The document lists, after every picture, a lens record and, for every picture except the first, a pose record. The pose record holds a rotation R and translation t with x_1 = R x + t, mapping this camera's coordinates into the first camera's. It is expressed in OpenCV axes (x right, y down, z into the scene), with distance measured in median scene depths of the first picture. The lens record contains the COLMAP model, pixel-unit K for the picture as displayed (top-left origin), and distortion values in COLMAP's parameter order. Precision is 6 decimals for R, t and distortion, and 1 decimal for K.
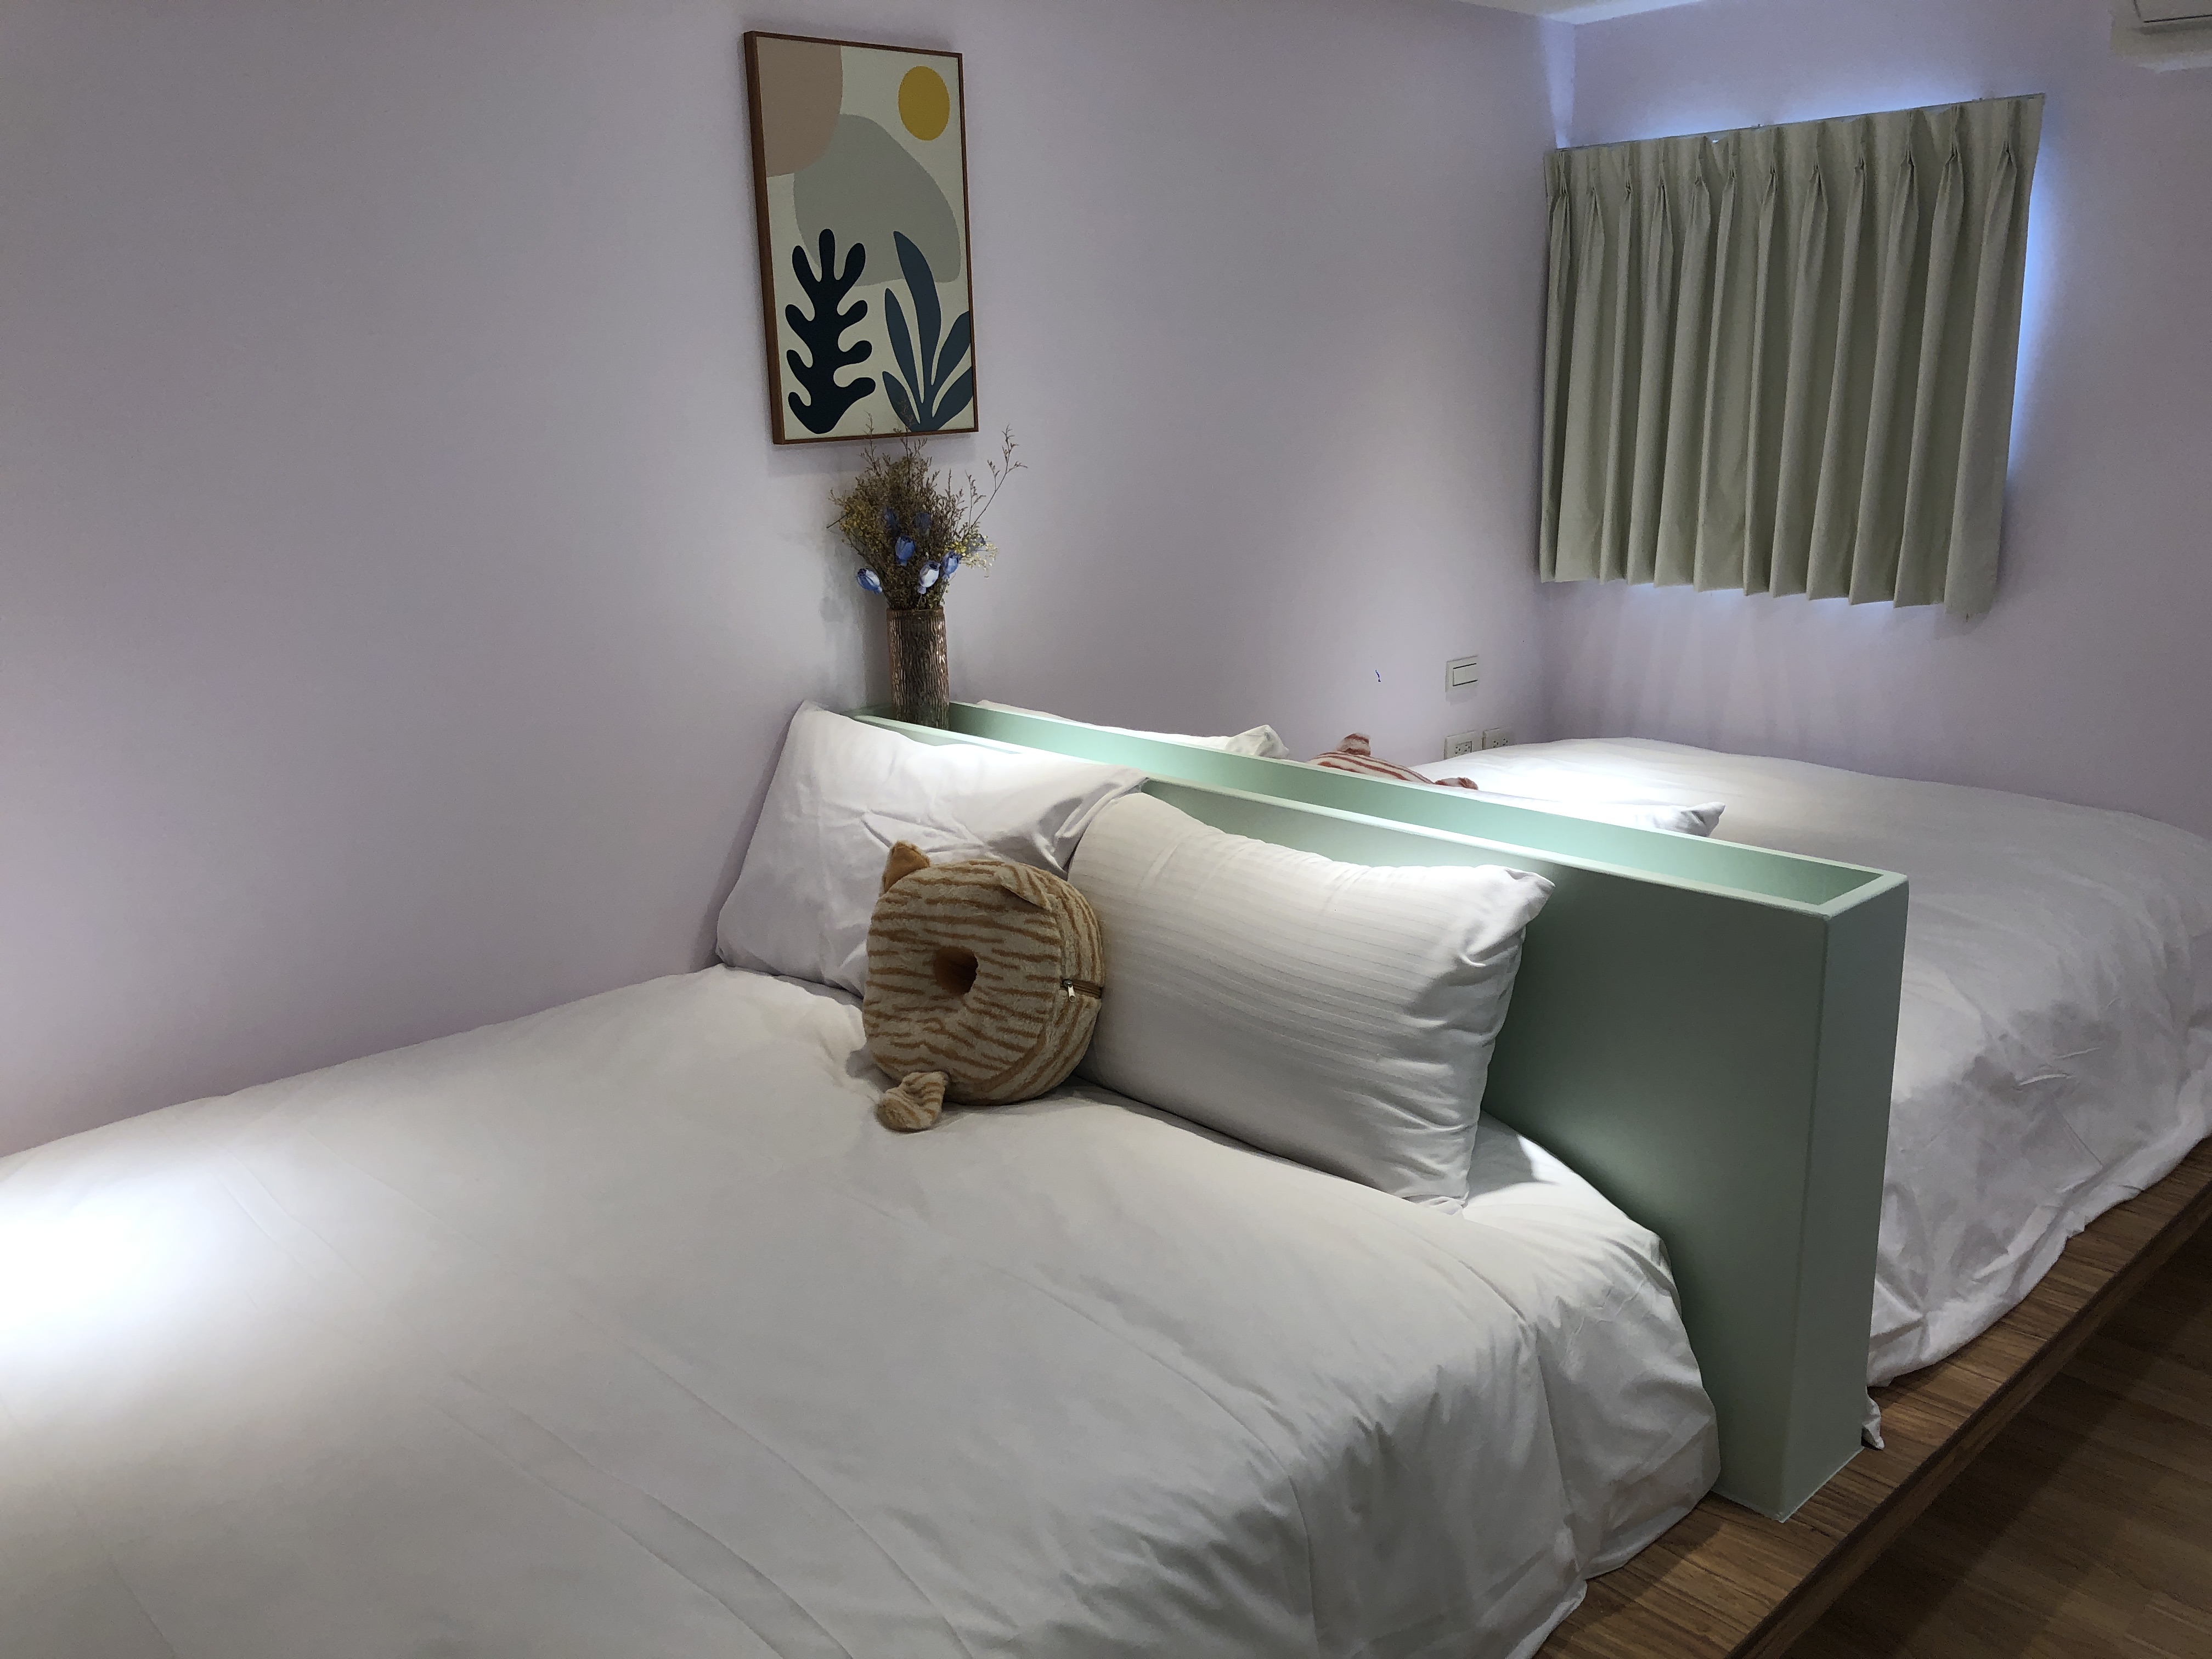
lens RADIAL K [[1833.1, 0, 1112.3], [0, 1833.1, 846.0], [0, 0, 1]] dist [0.057834, -0.055578]
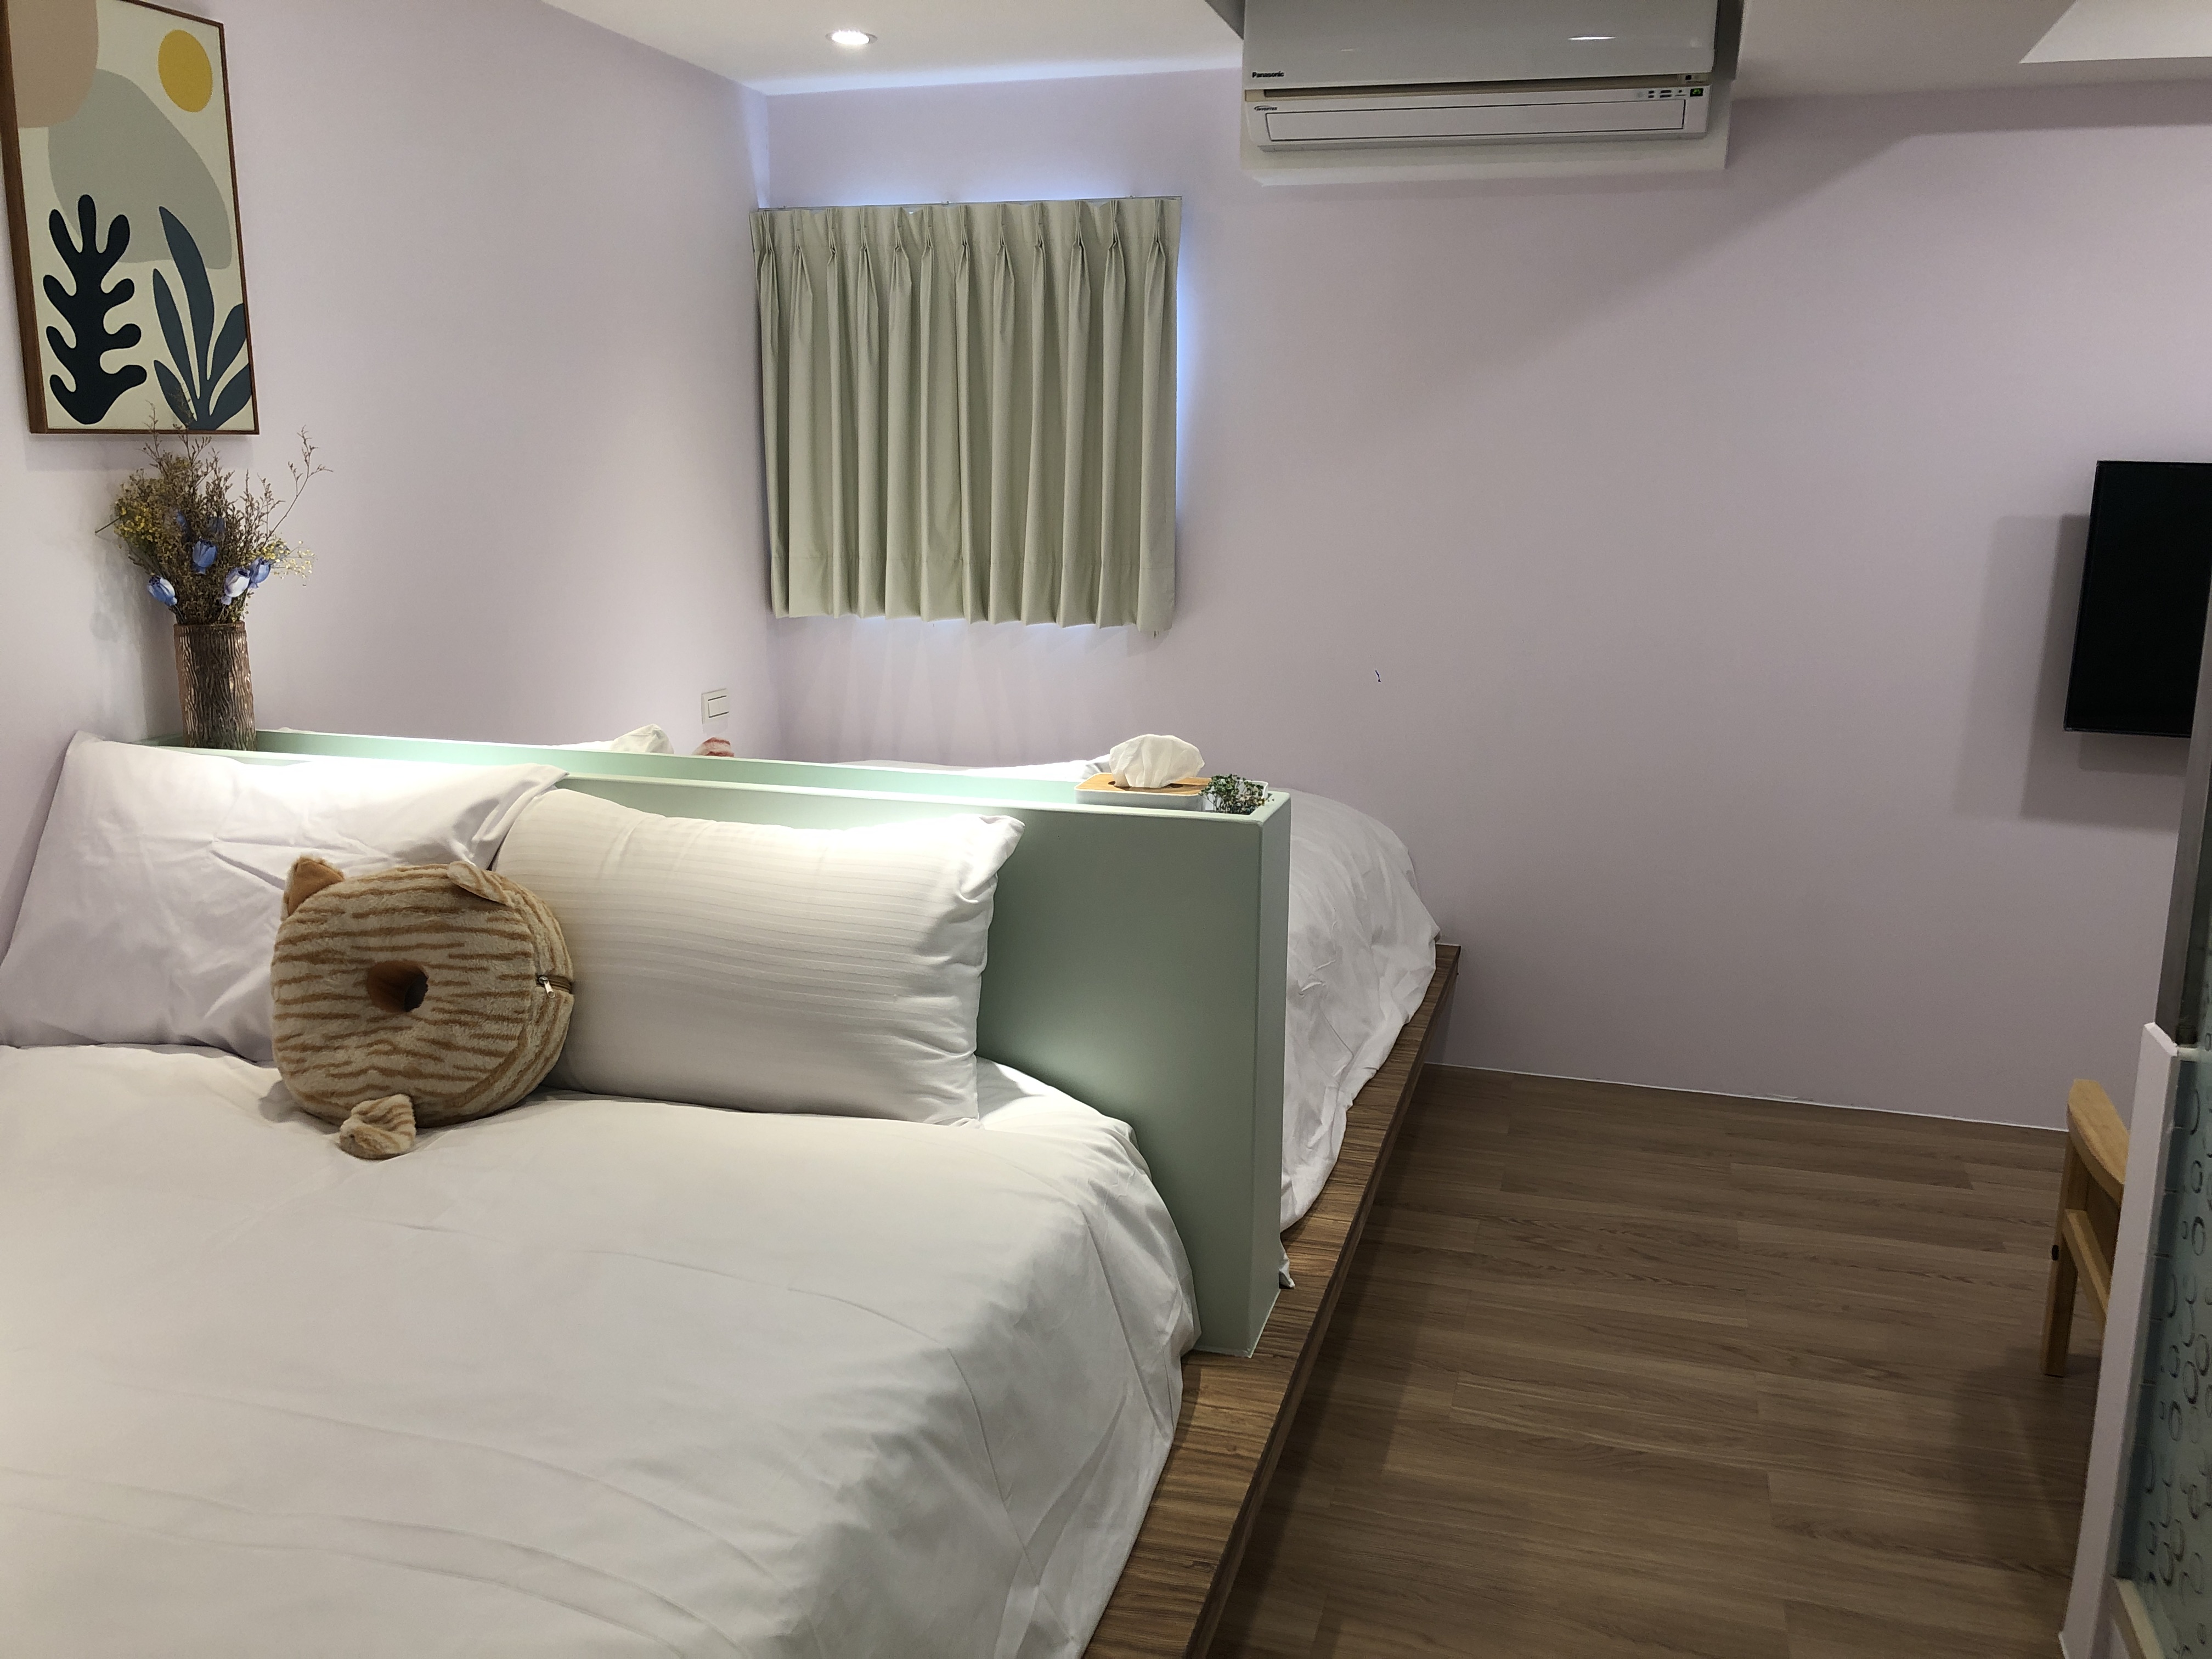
lens RADIAL K [[1833.1, 0, 1111.3], [0, 1833.1, 839.8], [0, 0, 1]] dist [0.057834, -0.055578]
pose [[0.867721, -0.076849, 0.491075, -0.188576], [0.104341, 0.994125, -0.028796, 0.049470], [-0.485977, 0.076226, 0.870641, 0.009788]]
